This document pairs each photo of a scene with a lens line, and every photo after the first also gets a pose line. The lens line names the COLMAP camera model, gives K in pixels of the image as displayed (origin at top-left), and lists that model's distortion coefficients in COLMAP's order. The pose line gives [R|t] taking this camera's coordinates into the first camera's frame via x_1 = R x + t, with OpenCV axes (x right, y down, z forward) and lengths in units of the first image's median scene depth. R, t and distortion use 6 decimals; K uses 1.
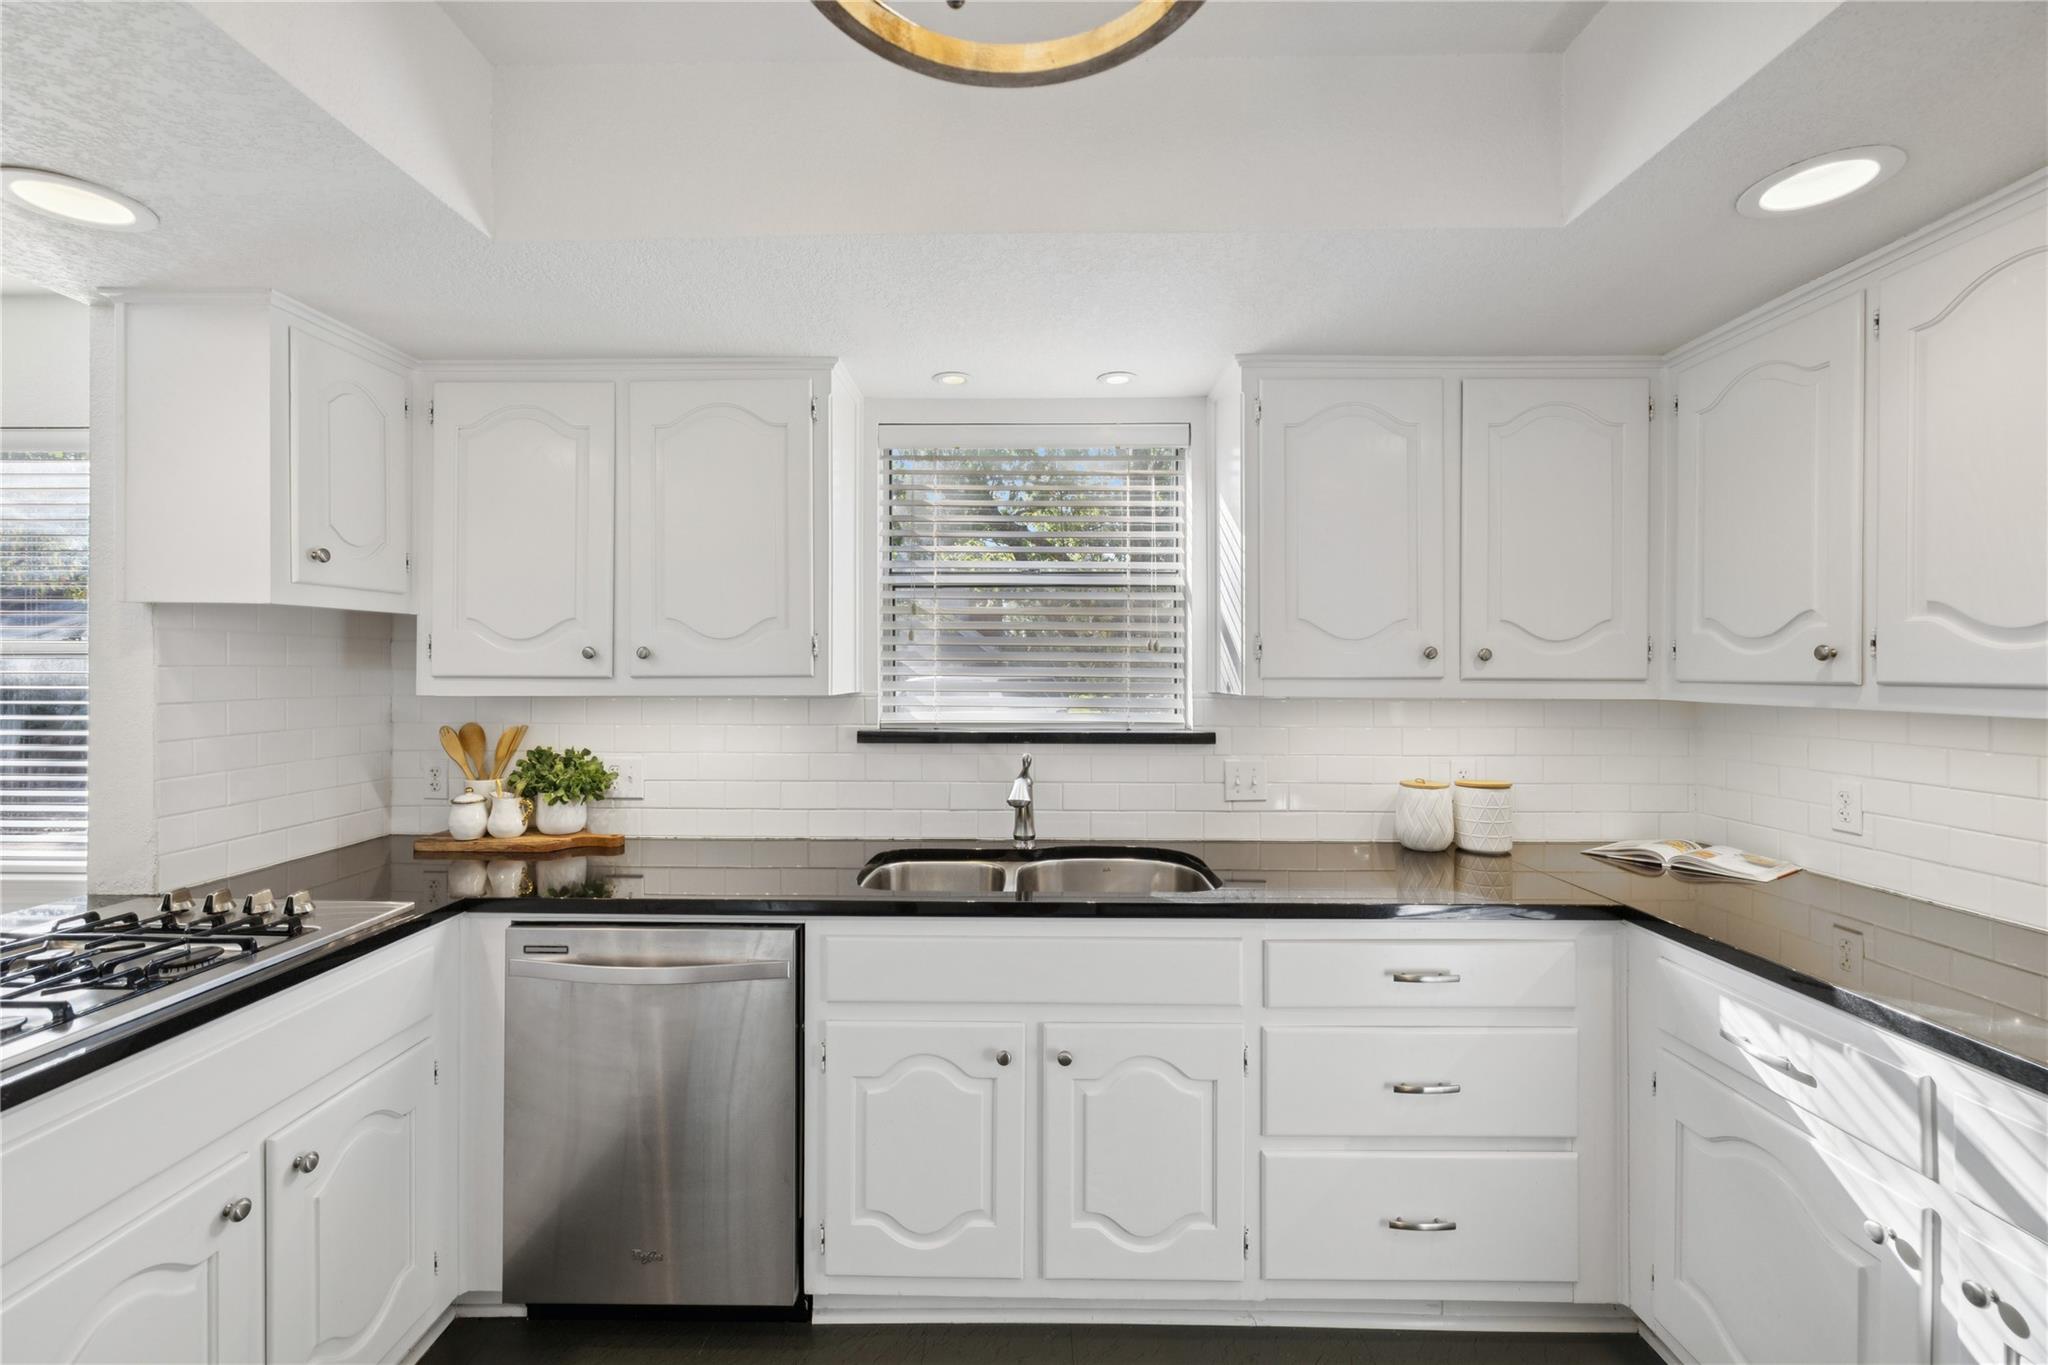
lens RADIAL K [[874.5, 0, 1020.1], [0, 874.5, 673.1], [0, 0, 1]] dist [0.001193, 0.000830]
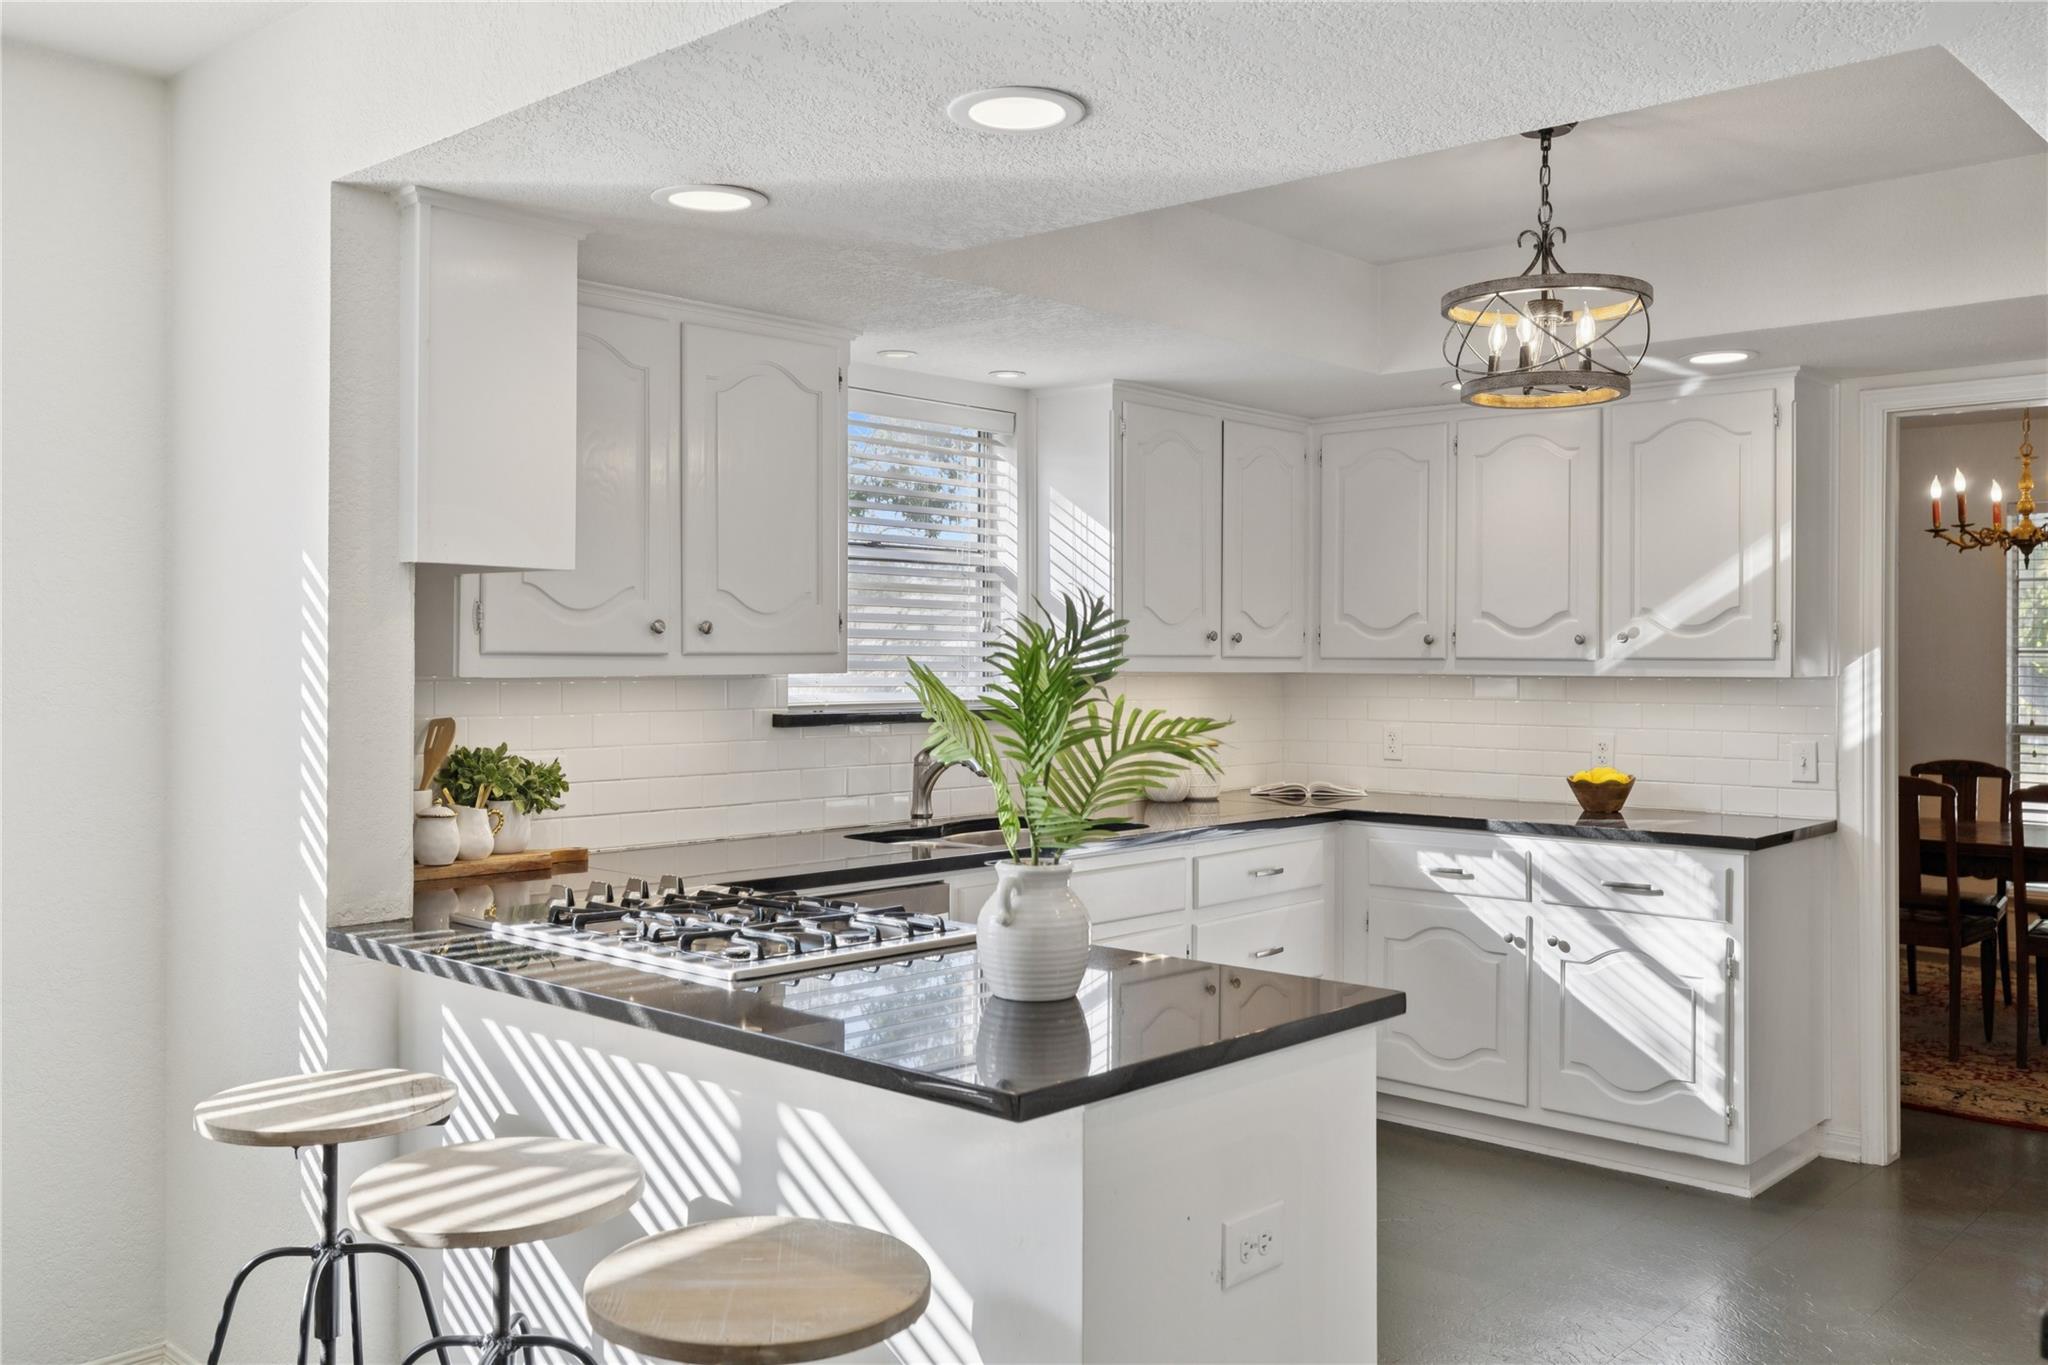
lens RADIAL K [[1721.0, 0, 1017.6], [0, 1721.0, 665.3], [0, 0, 1]] dist [0.003160, 0.001853]
pose [[0.664013, -0.003411, 0.747714, -1.808384], [-0.000972, 0.999985, 0.005425, 0.006477], [-0.747721, -0.004329, 0.663999, -0.503520]]
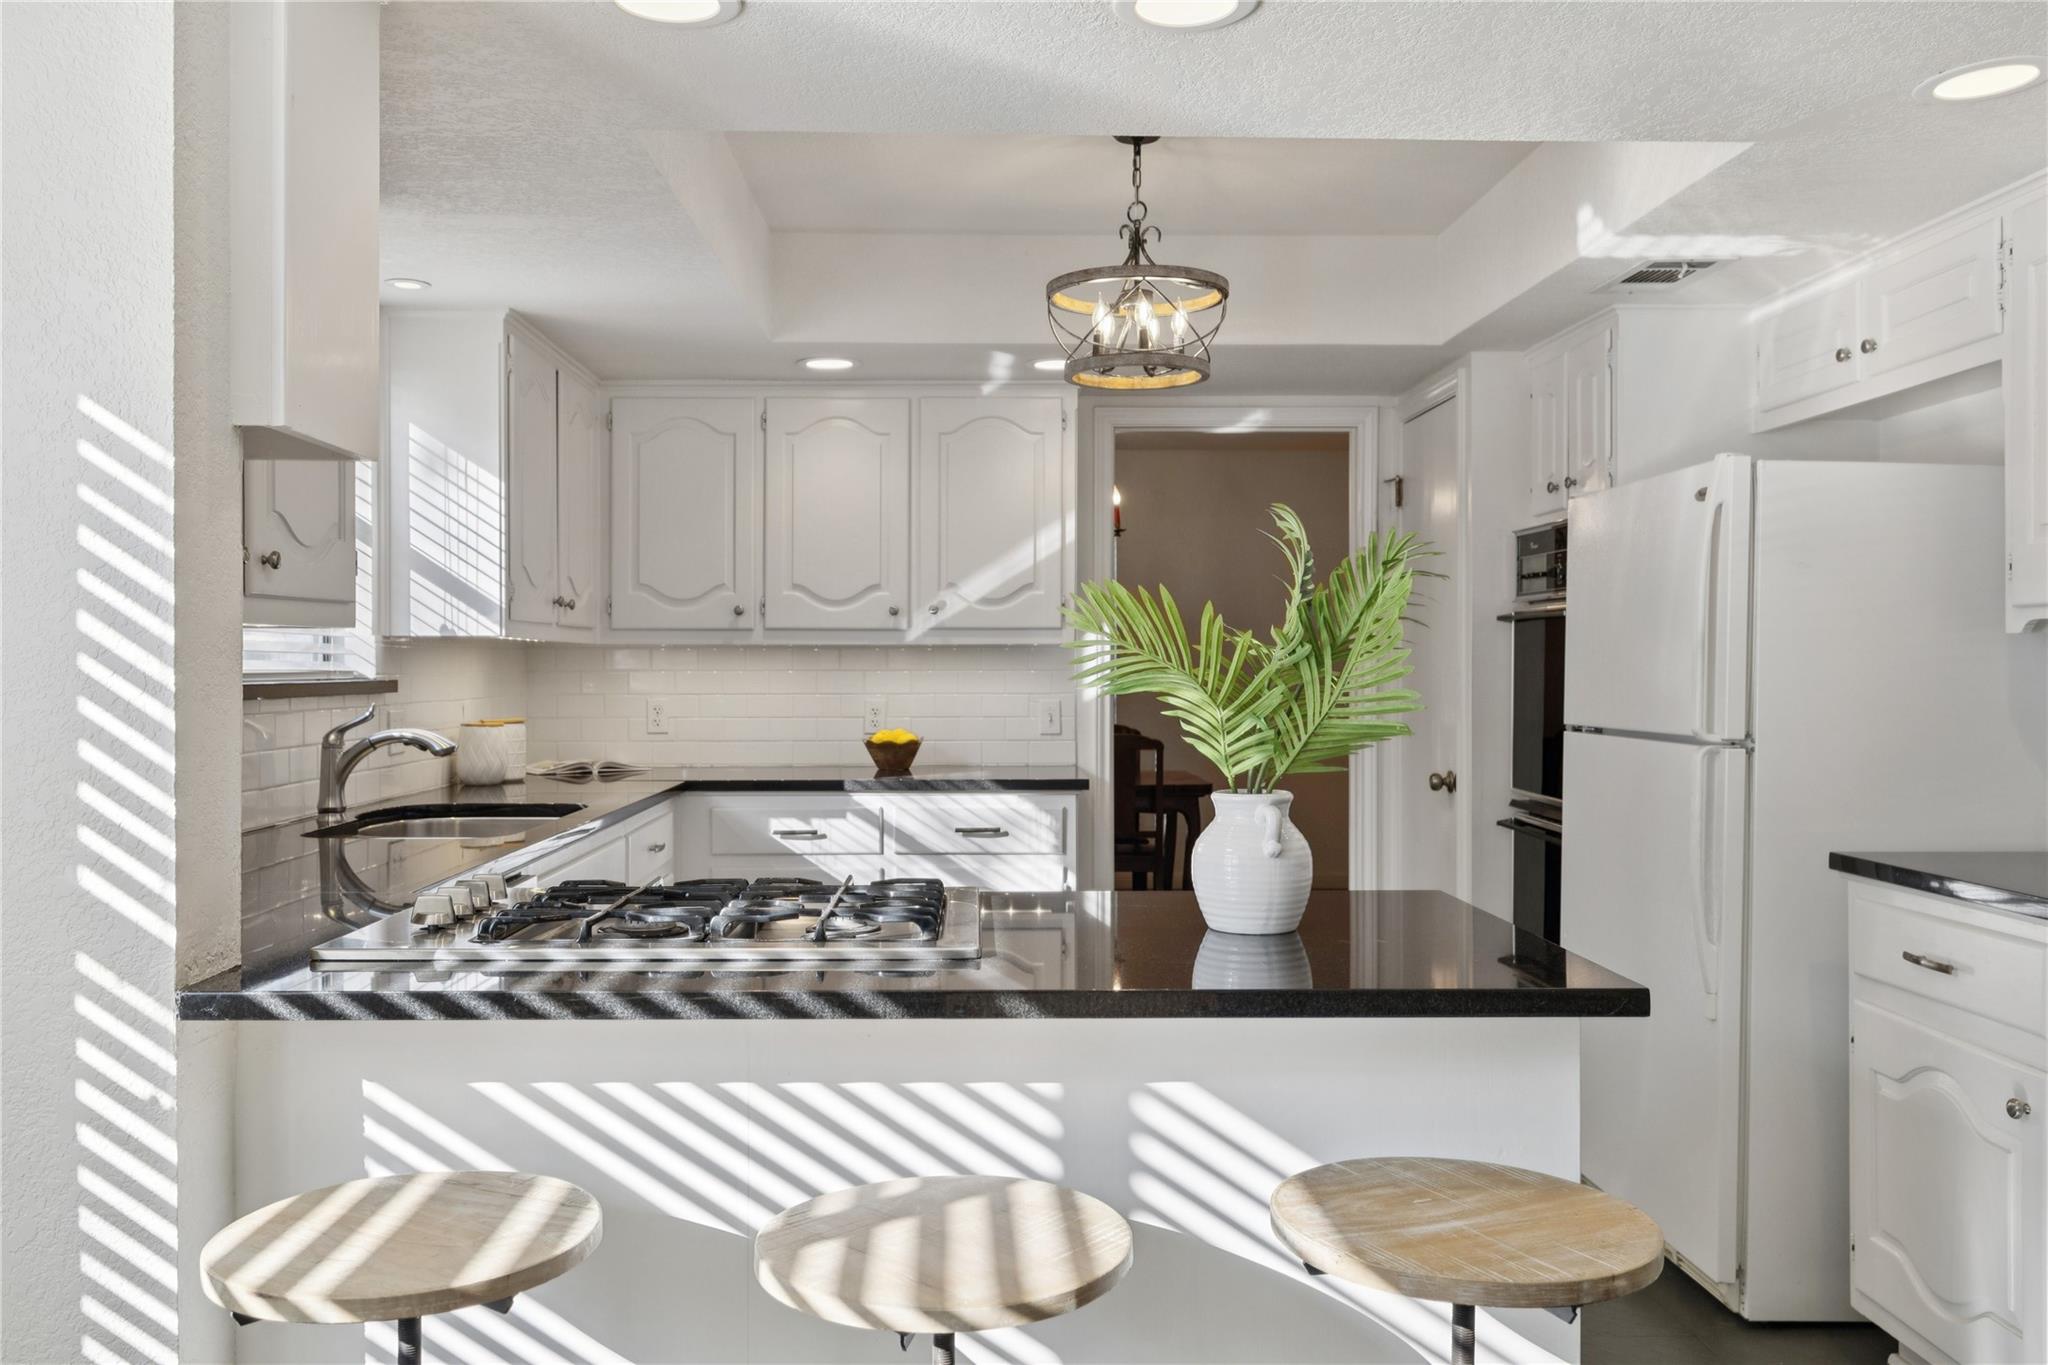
lens RADIAL K [[1654.4, 0, 1014.0], [0, 1654.4, 680.3], [0, 0, 1]] dist [-0.011941, -0.003284]
pose [[-0.032760, -0.013076, 0.999378, -2.020667], [0.003017, 0.999909, 0.013181, 0.062895], [-0.999459, 0.003447, -0.032718, 0.535076]]
